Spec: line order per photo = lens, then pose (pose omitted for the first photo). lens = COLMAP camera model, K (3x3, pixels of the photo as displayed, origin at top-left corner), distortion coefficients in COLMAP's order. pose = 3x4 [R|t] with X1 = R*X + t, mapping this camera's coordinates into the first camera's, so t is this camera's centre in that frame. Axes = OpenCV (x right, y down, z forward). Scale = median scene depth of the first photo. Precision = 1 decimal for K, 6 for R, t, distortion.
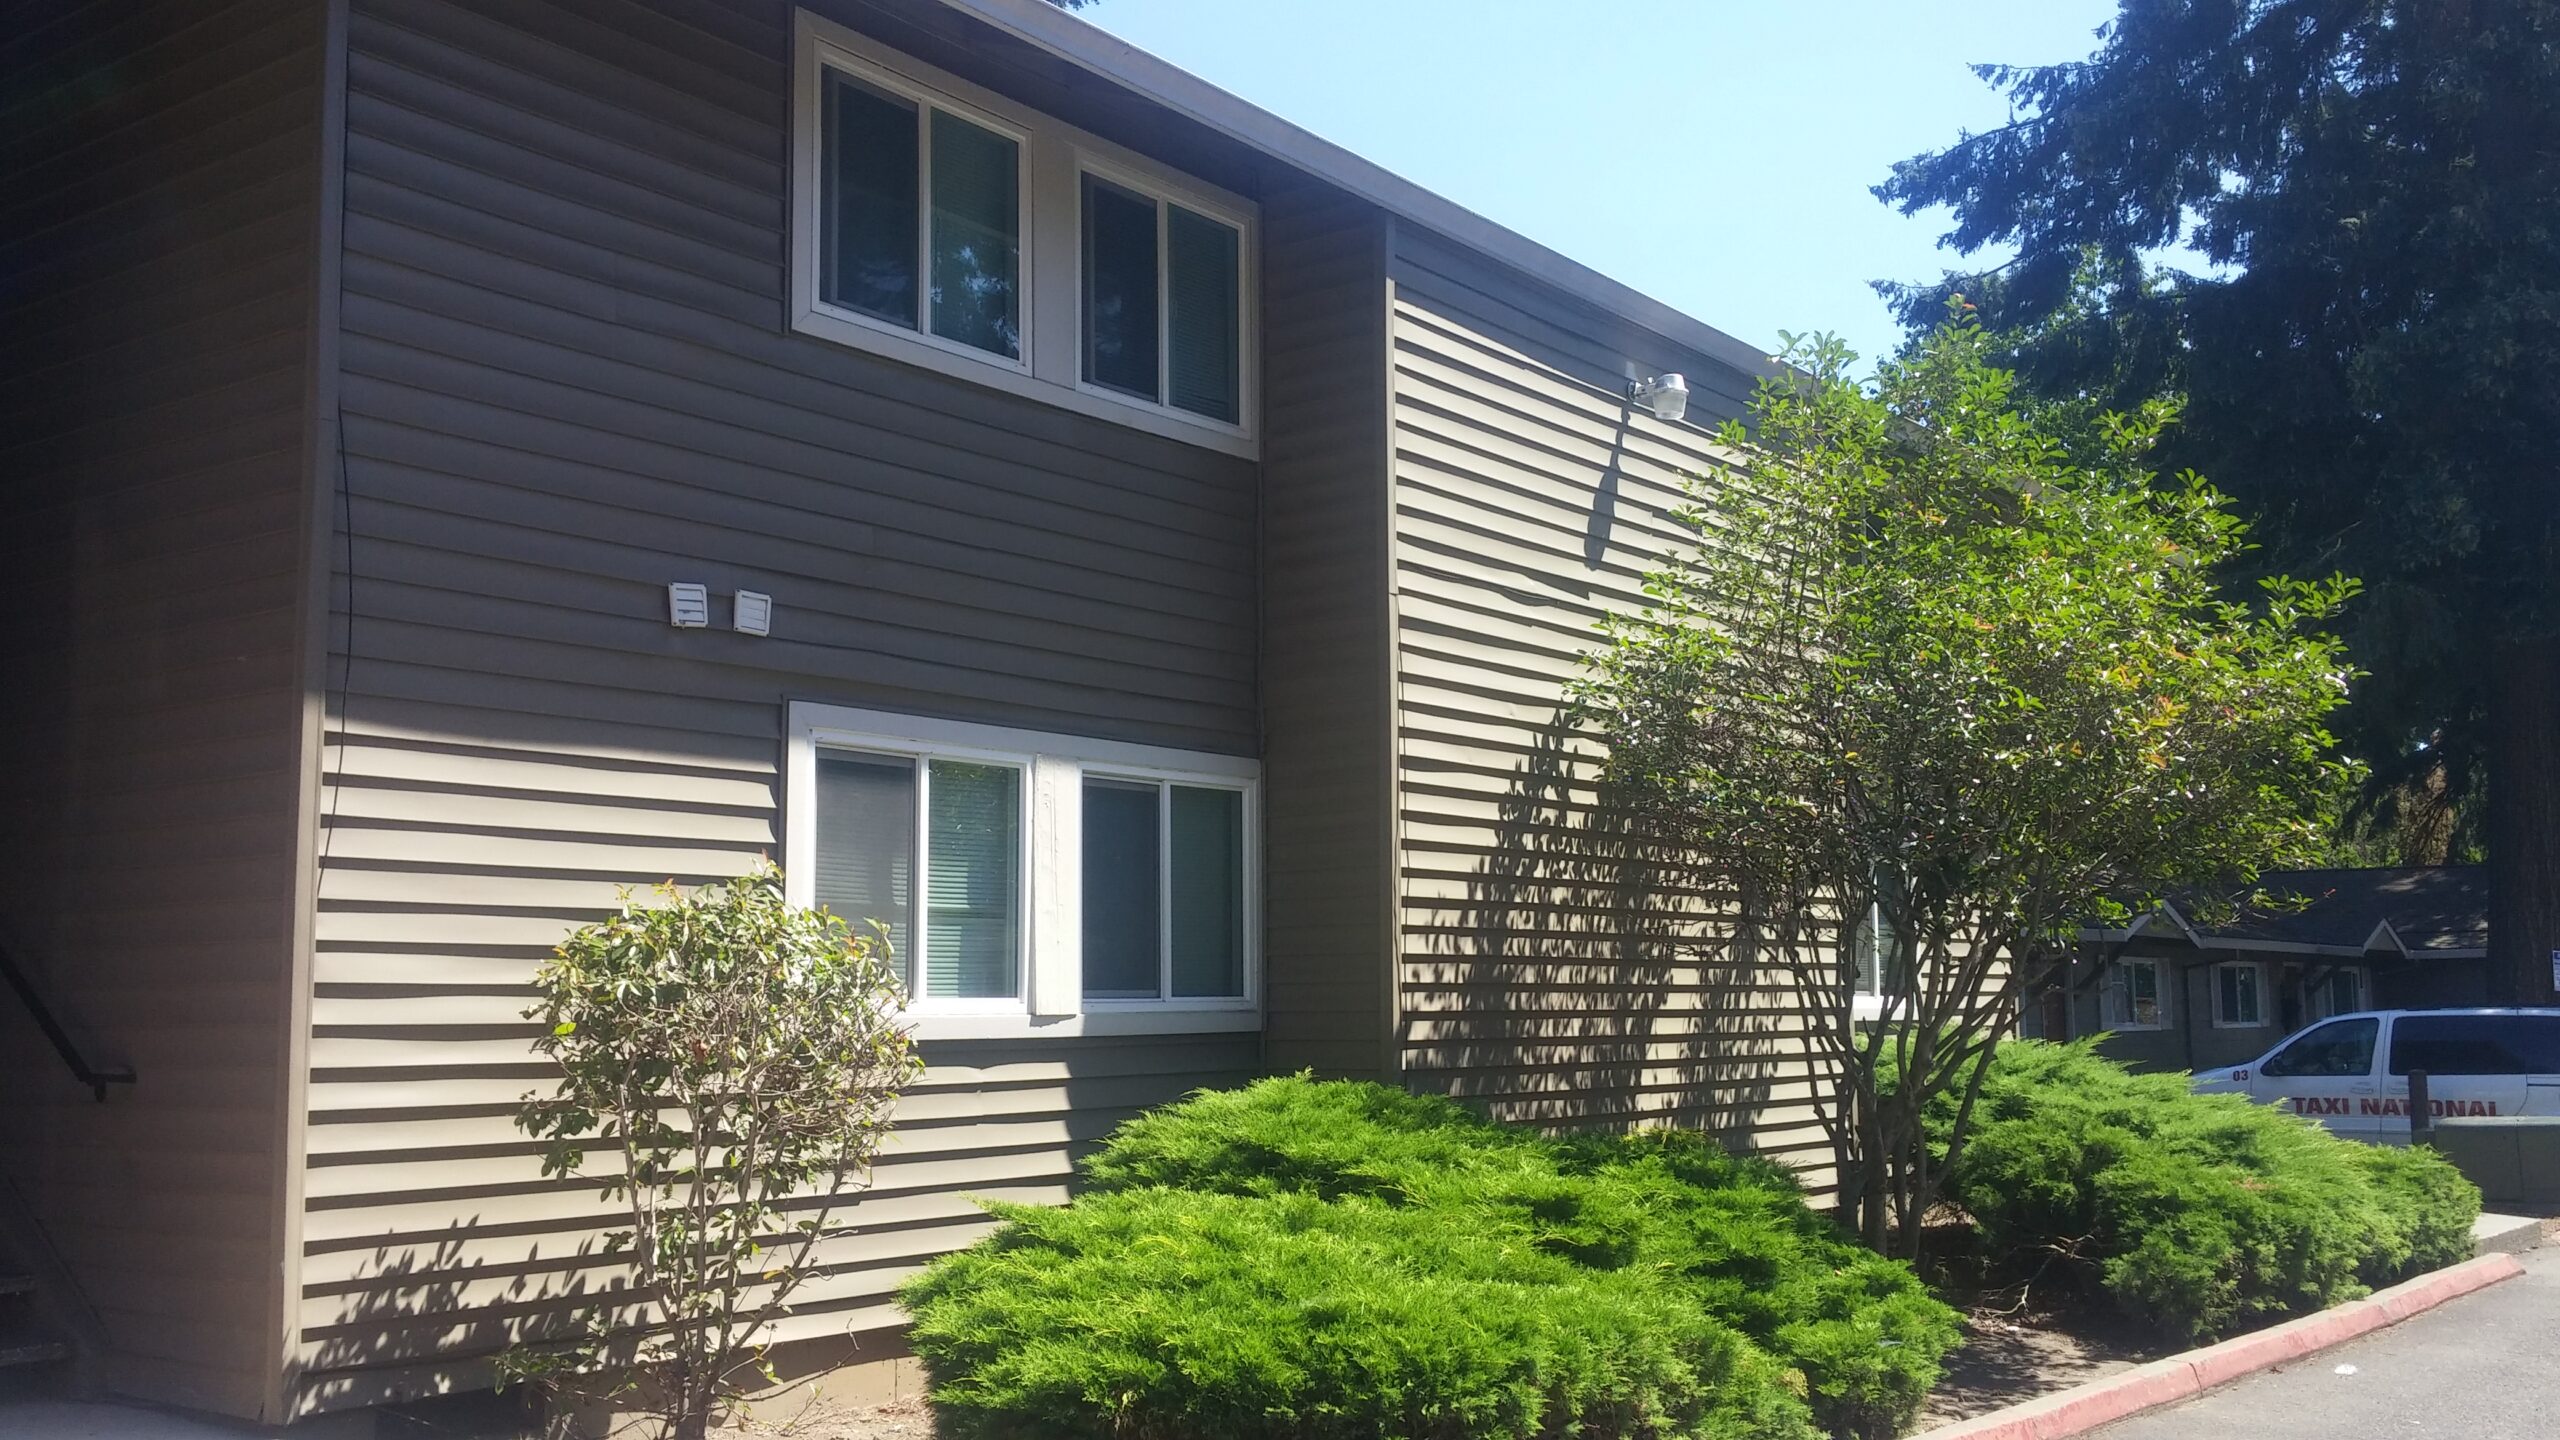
lens RADIAL K [[2374.2, 0, 1280.0], [0, 2374.2, 720.0], [0, 0, 1]] dist [0.005447, -0.009724]
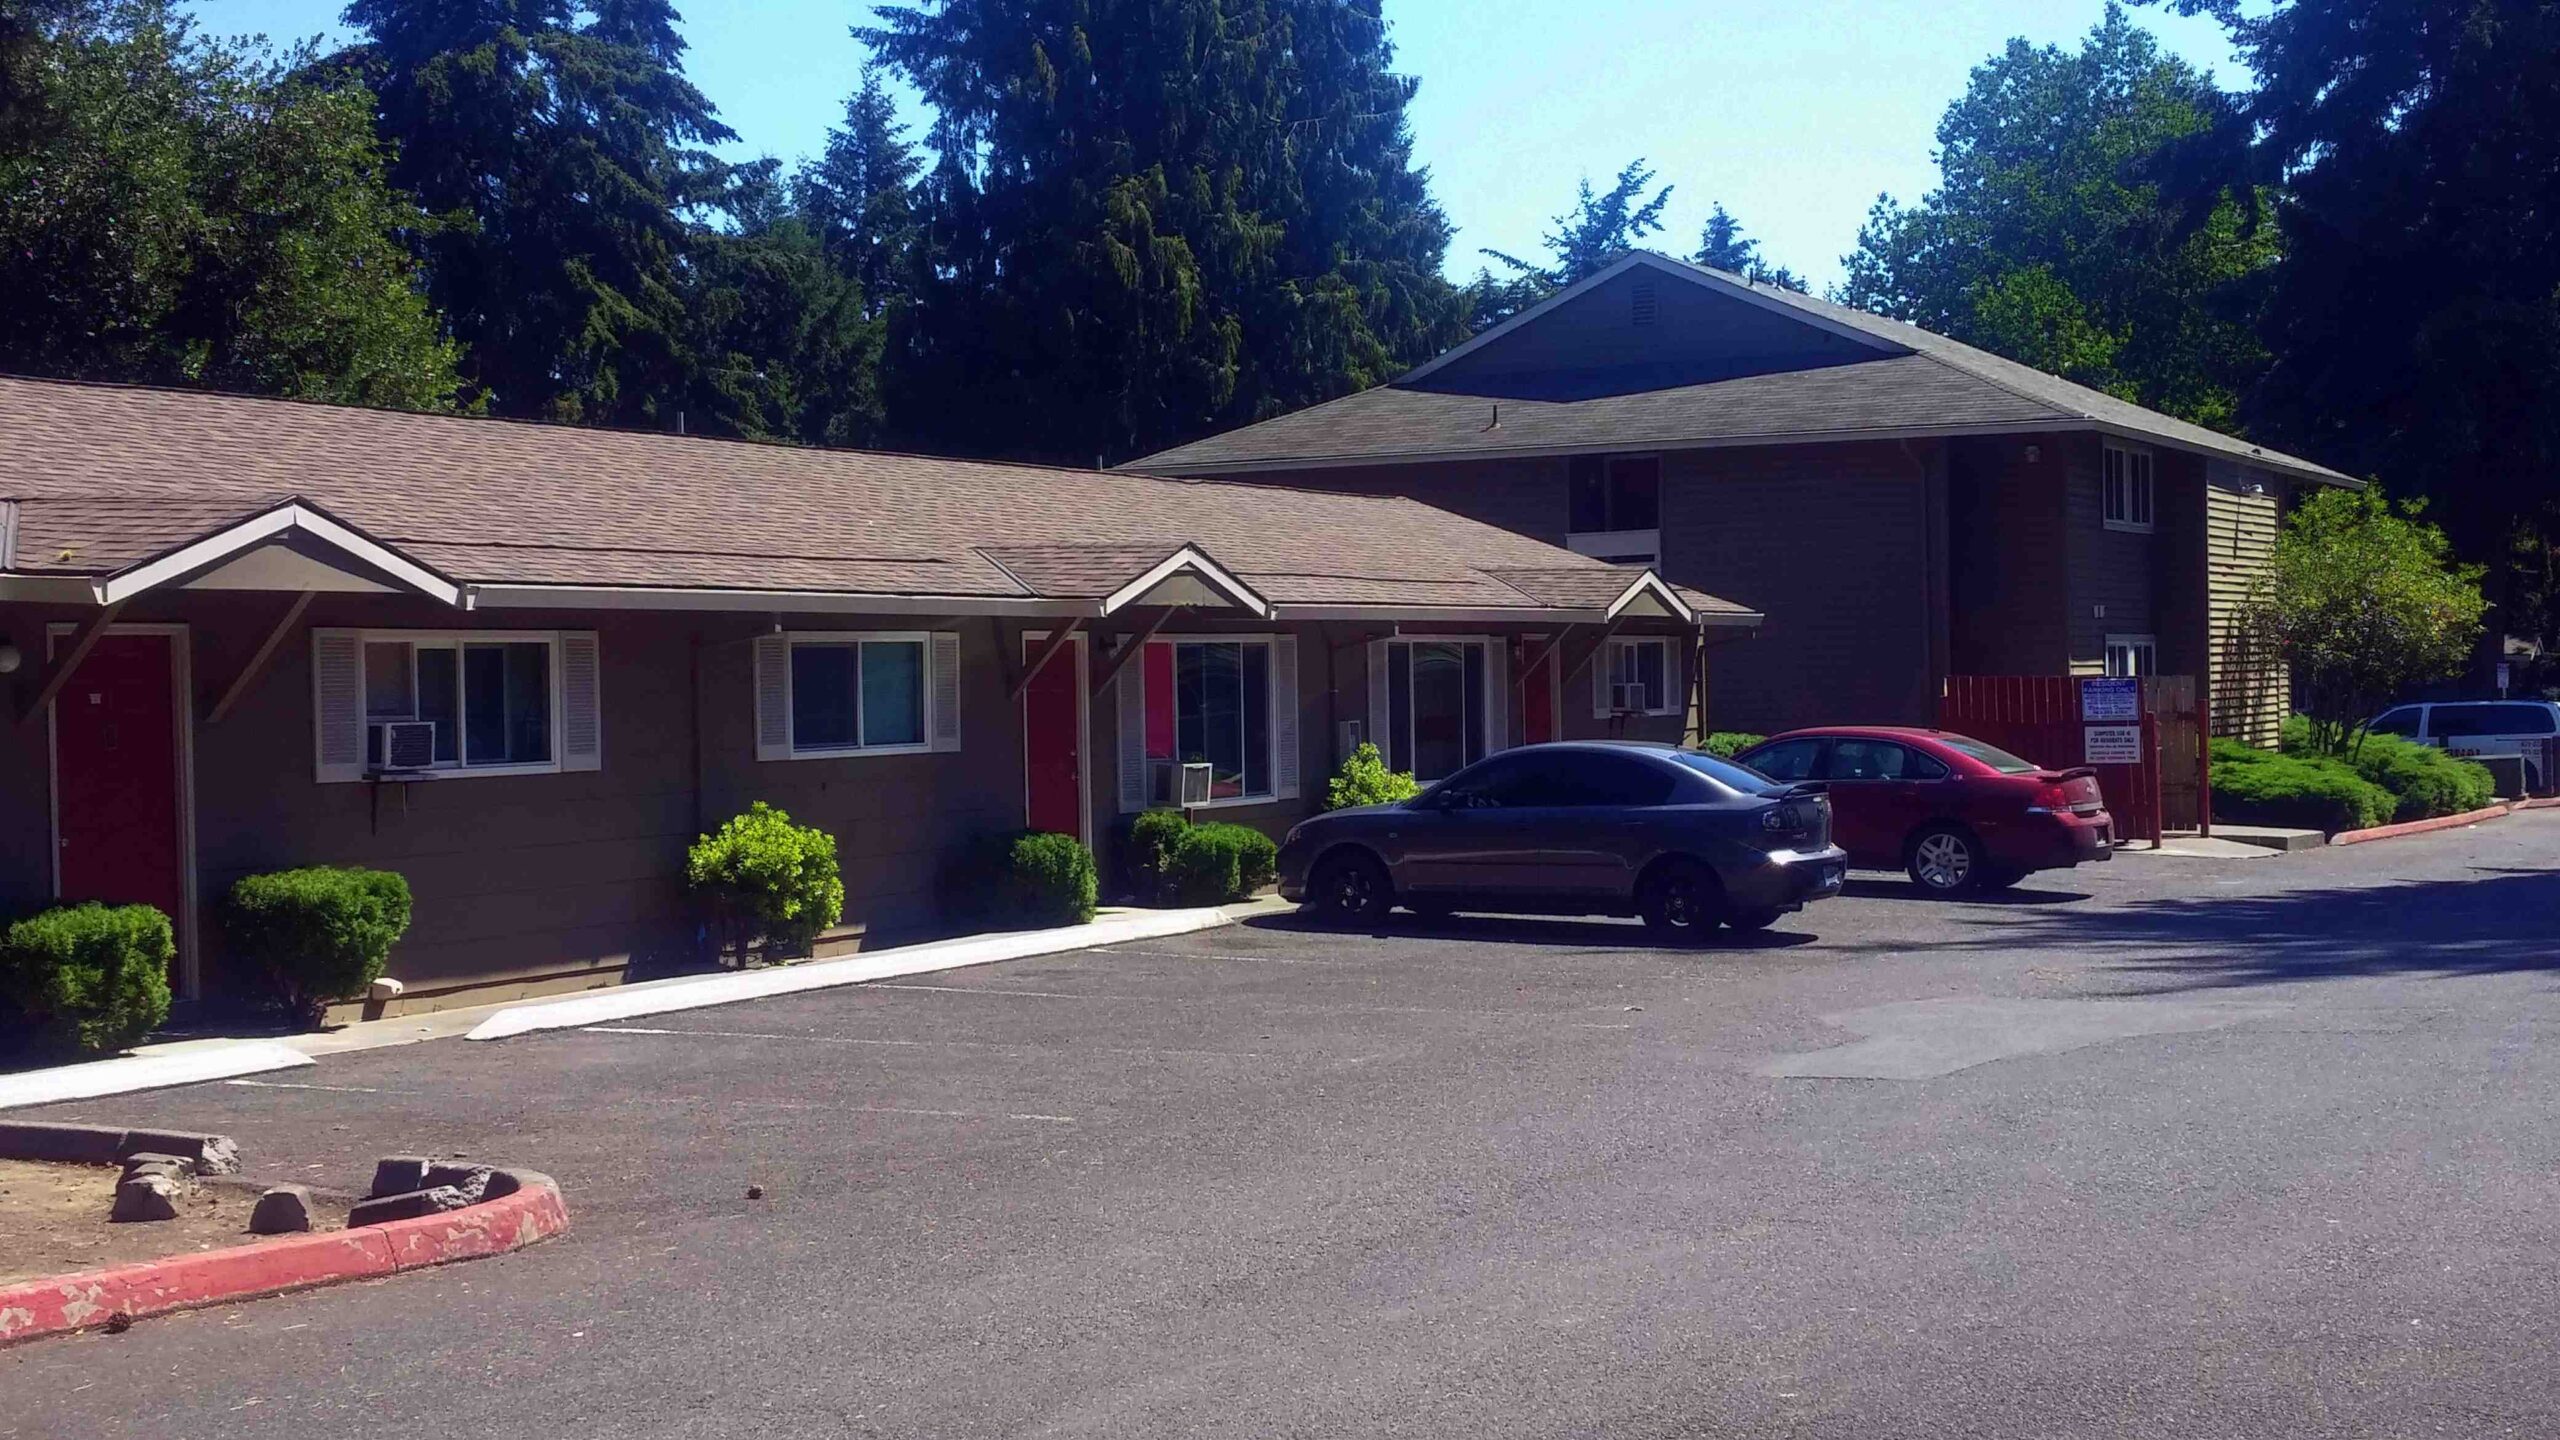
lens RADIAL K [[3434.1, 0, 1280.0], [0, 3434.1, 720.0], [0, 0, 1]] dist [0.000147, 0.016086]
pose [[0.983085, -0.013779, 0.182633, -1.712300], [-0.010278, 0.991444, 0.130126, -0.388352], [-0.182864, -0.129802, 0.974532, -2.762721]]
